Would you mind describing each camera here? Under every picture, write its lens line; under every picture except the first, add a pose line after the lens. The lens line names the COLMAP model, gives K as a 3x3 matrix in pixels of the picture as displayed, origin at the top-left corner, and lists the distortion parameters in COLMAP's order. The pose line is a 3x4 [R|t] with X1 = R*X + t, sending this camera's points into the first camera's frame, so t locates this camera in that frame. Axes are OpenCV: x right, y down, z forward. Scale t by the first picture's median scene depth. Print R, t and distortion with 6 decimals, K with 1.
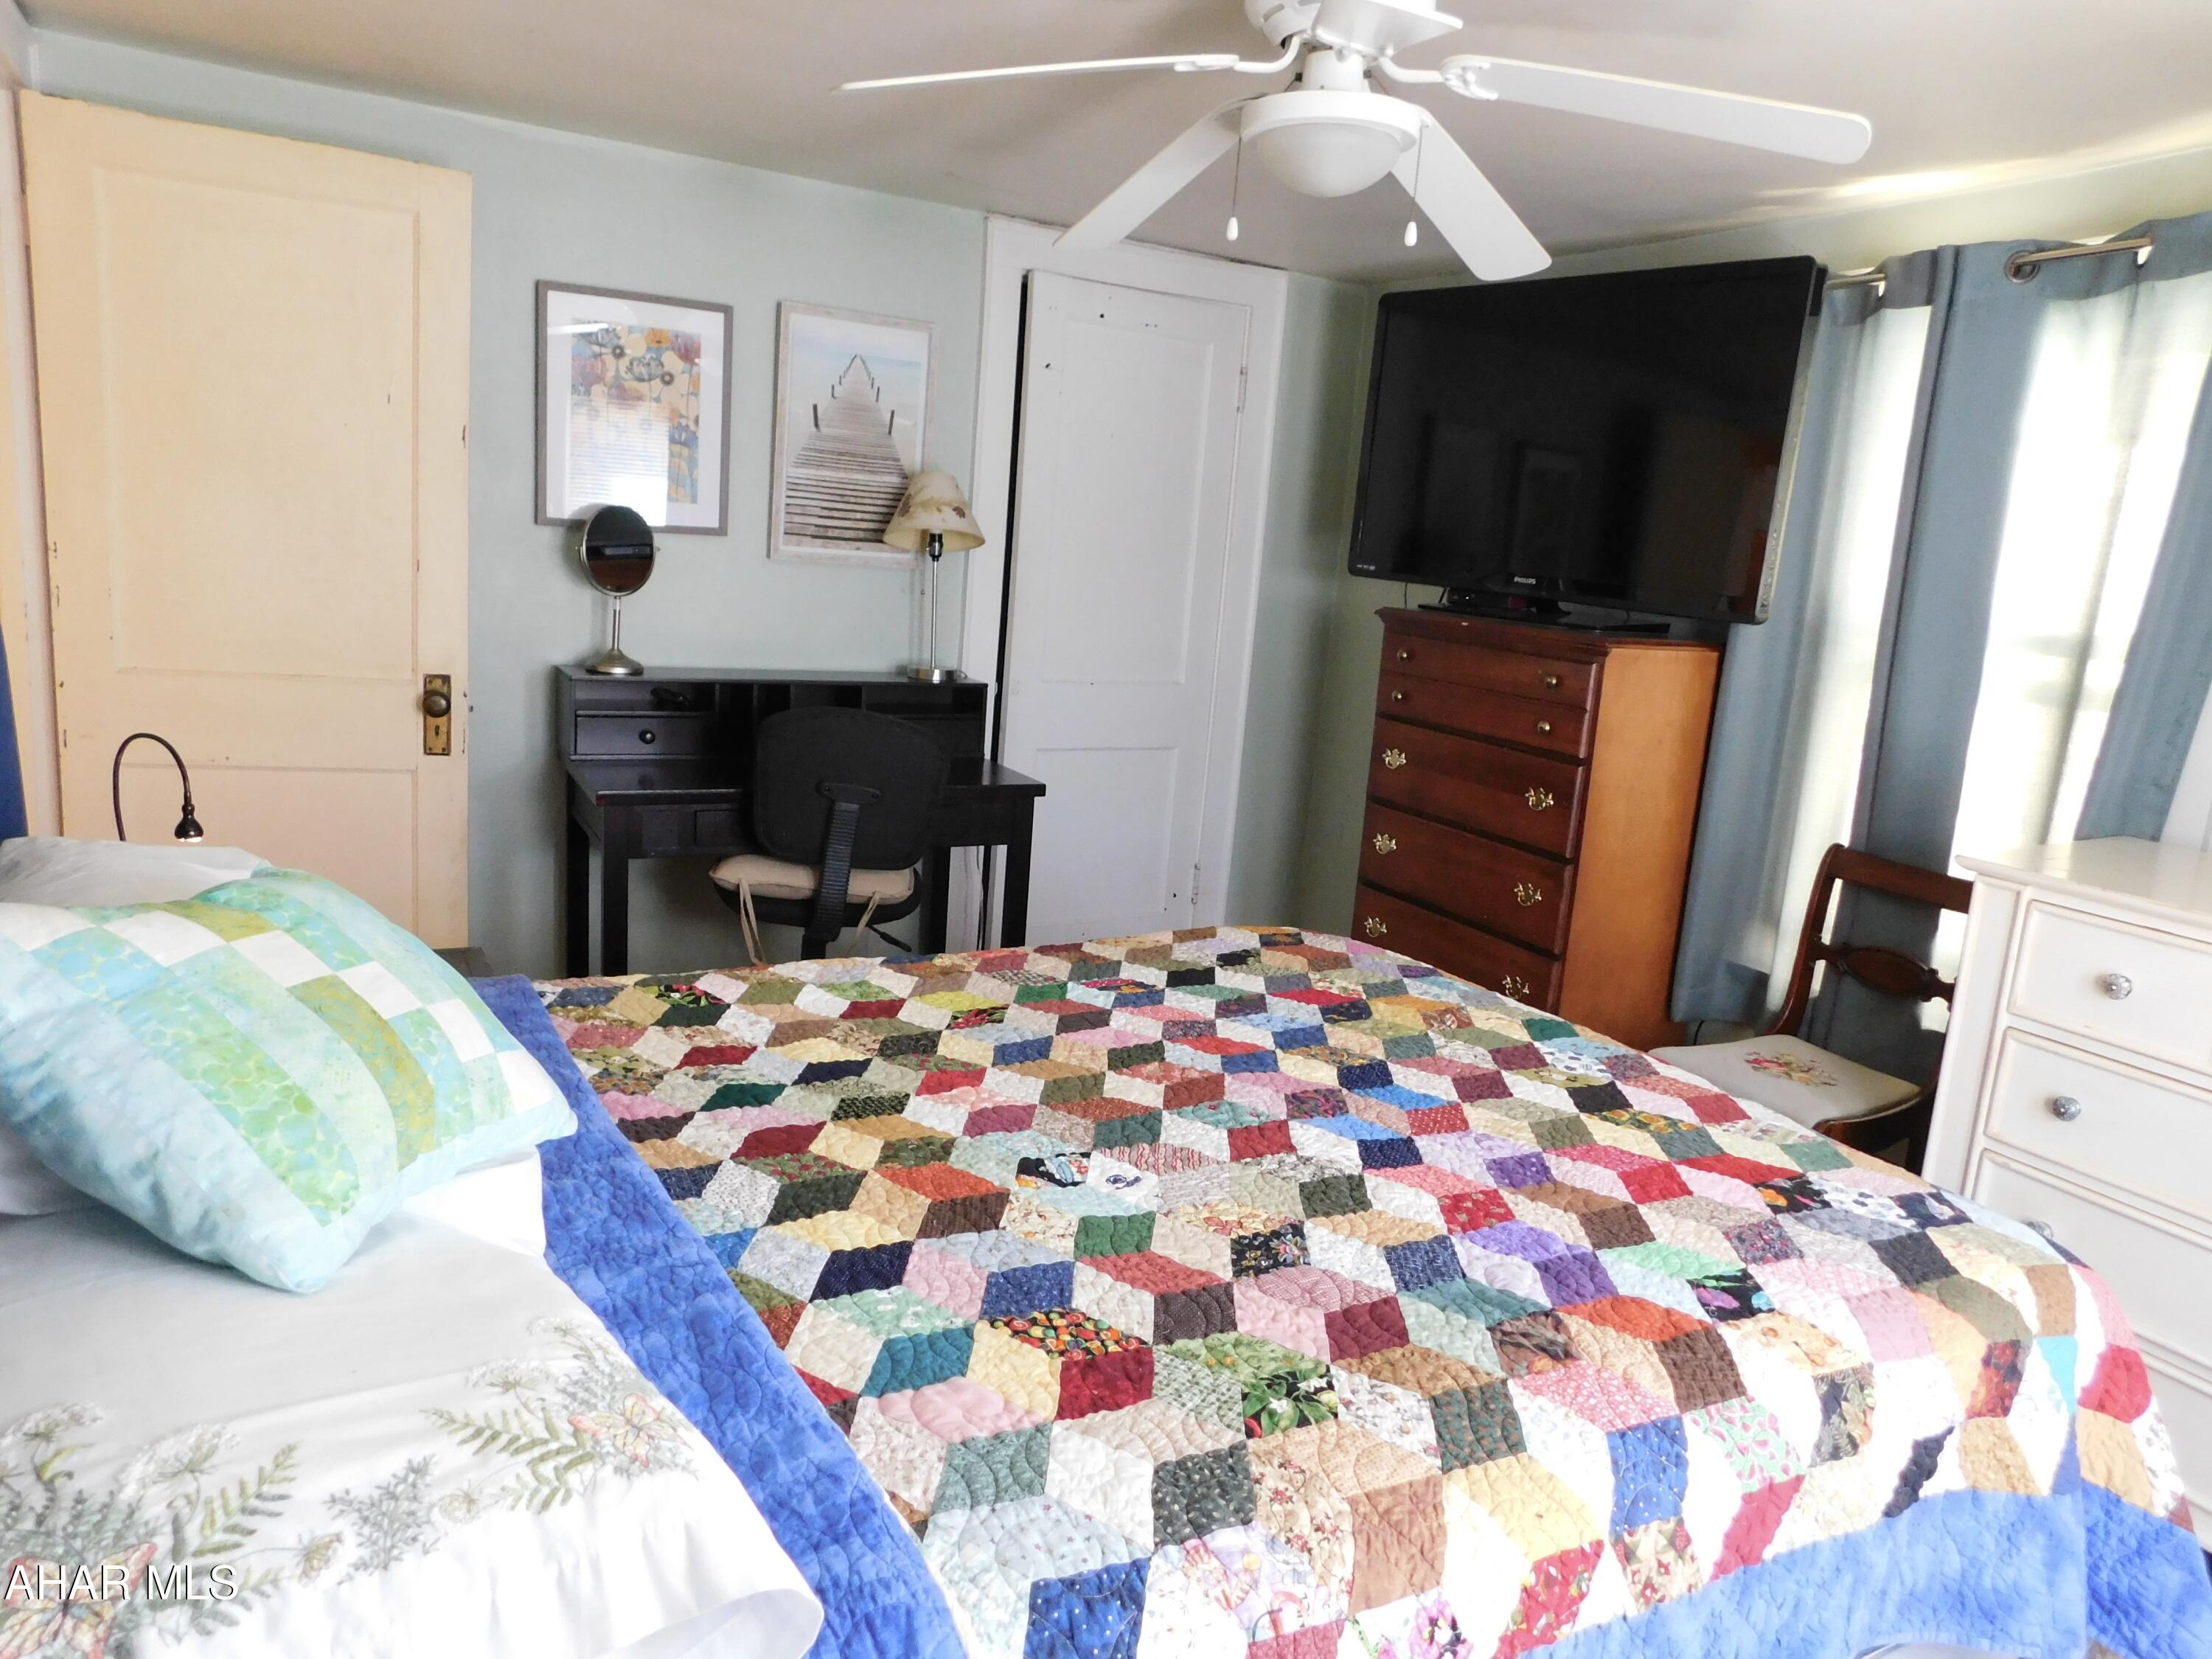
lens RADIAL K [[1459.4, 0, 1100.9], [0, 1459.4, 825.4], [0, 0, 1]] dist [-0.055499, 0.037001]
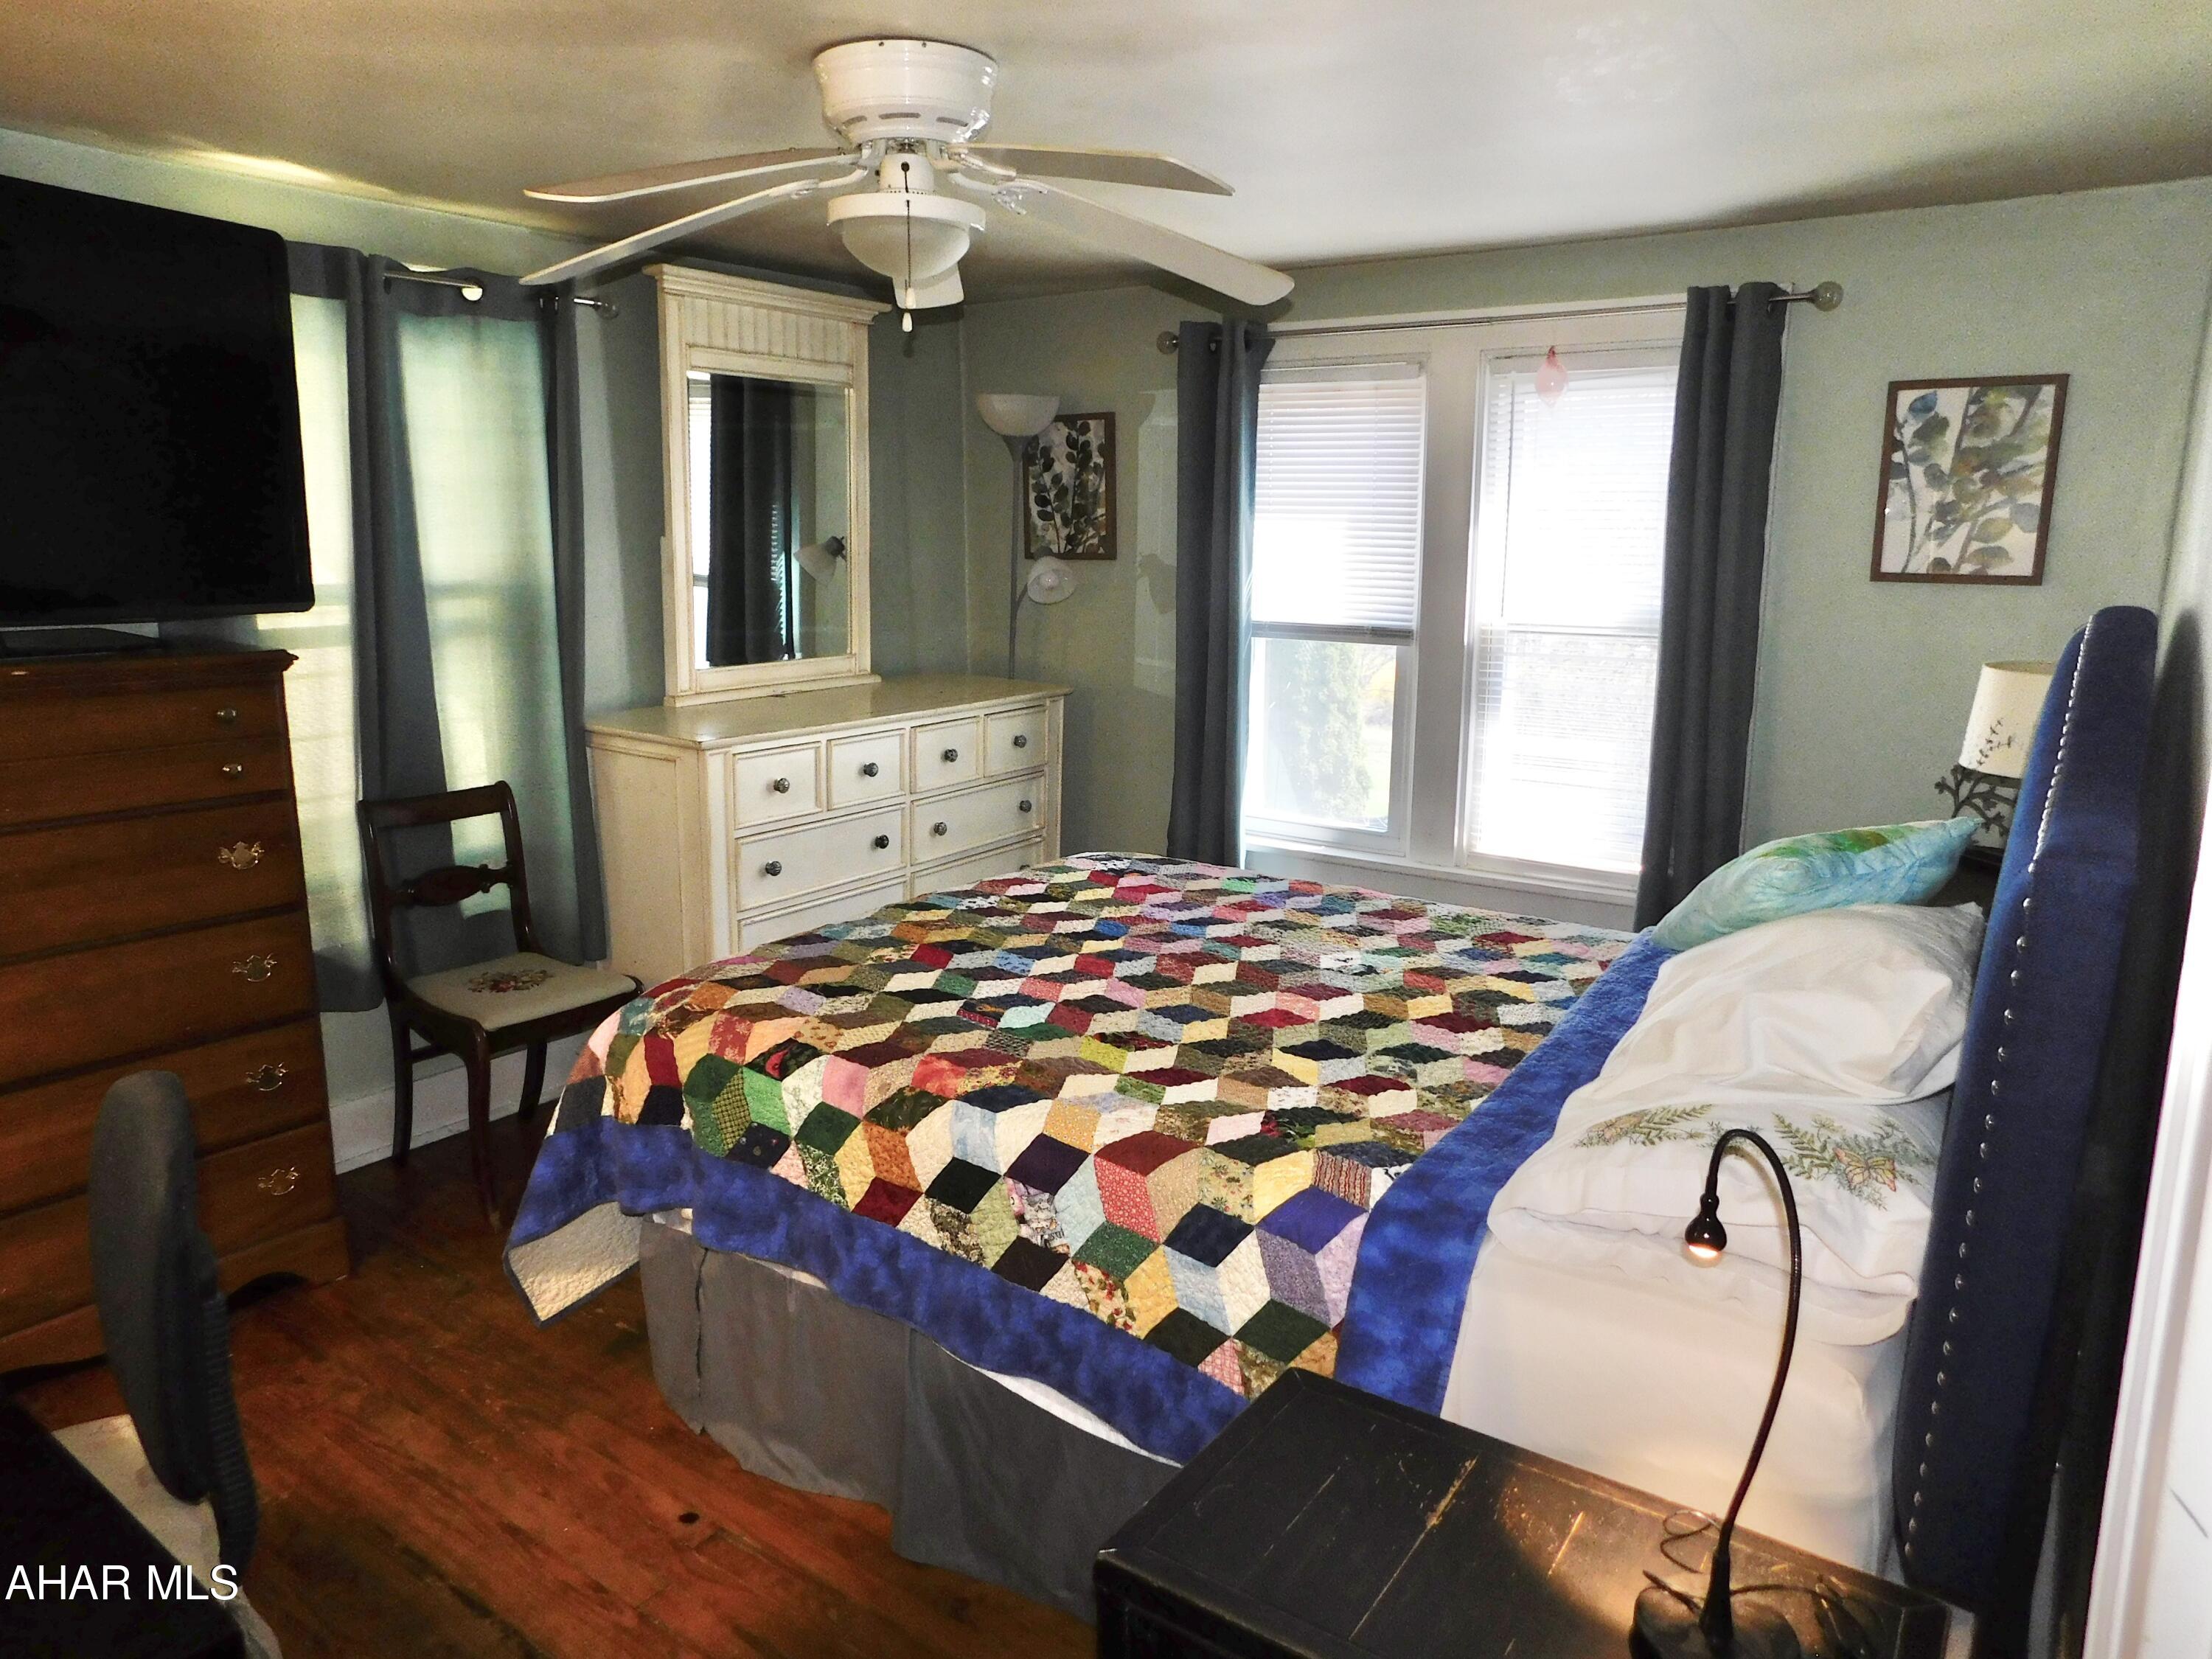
lens RADIAL K [[1459.4, 0, 1099.8], [0, 1459.4, 824.2], [0, 0, 1]] dist [-0.055499, 0.037001]
pose [[-0.428978, -0.264262, 0.863796, -1.142519], [0.129553, 0.928367, 0.348355, -0.476839], [-0.893976, 0.261344, -0.364013, 1.587183]]
